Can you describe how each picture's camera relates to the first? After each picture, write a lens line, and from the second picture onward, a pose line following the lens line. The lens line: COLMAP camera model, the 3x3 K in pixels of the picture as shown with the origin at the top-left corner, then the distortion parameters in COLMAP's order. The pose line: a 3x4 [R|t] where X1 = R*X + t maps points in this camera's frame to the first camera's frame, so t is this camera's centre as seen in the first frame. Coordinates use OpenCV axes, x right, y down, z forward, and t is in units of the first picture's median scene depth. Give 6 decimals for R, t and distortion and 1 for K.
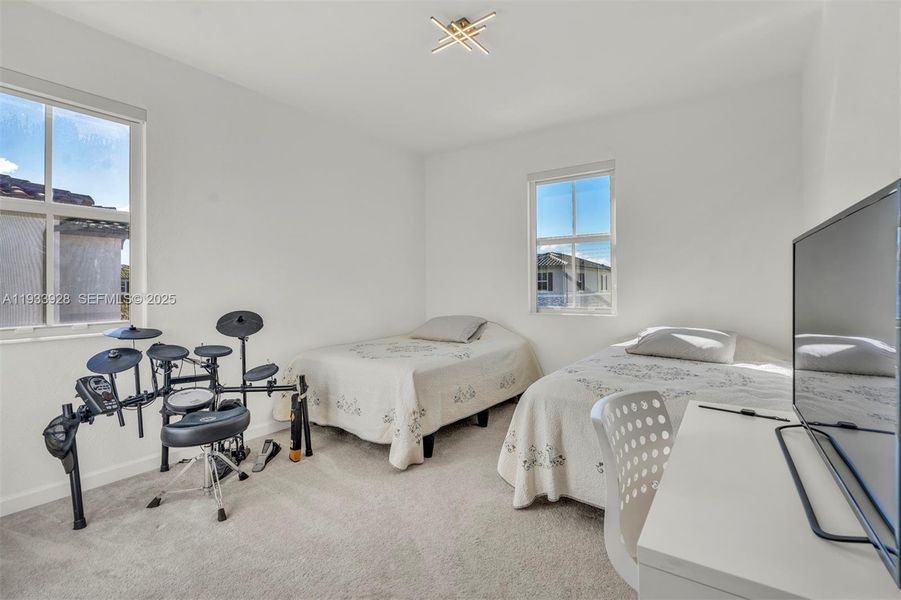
lens RADIAL K [[411.5, 0, 448.4], [0, 411.5, 303.7], [0, 0, 1]] dist [-0.002192, 0.000128]
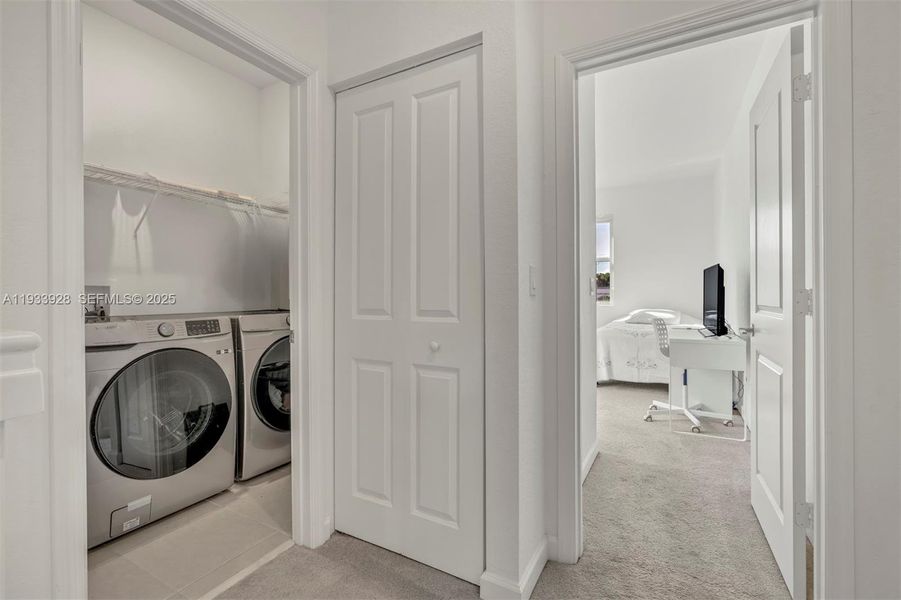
lens RADIAL K [[411.5, 0, 448.4], [0, 411.5, 303.7], [0, 0, 1]] dist [-0.002192, 0.000128]
pose [[0.992767, 0.003212, 0.120013, -0.619157], [-0.001204, 0.999858, -0.016805, 0.069078], [-0.120050, 0.016539, 0.992630, -0.796858]]
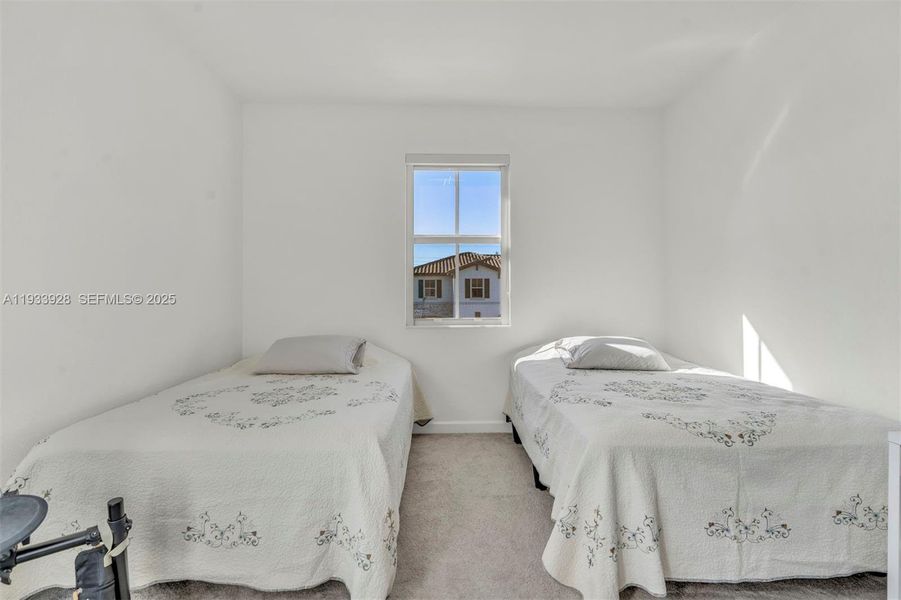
lens RADIAL K [[406.1, 0, 434.8], [0, 406.1, 309.0], [0, 0, 1]] dist [-0.002789, -0.000159]
pose [[0.808295, -0.014178, 0.588607, -0.329608], [0.019450, 0.999807, -0.002627, -0.012520], [-0.588456, 0.013571, 0.808415, 0.469514]]
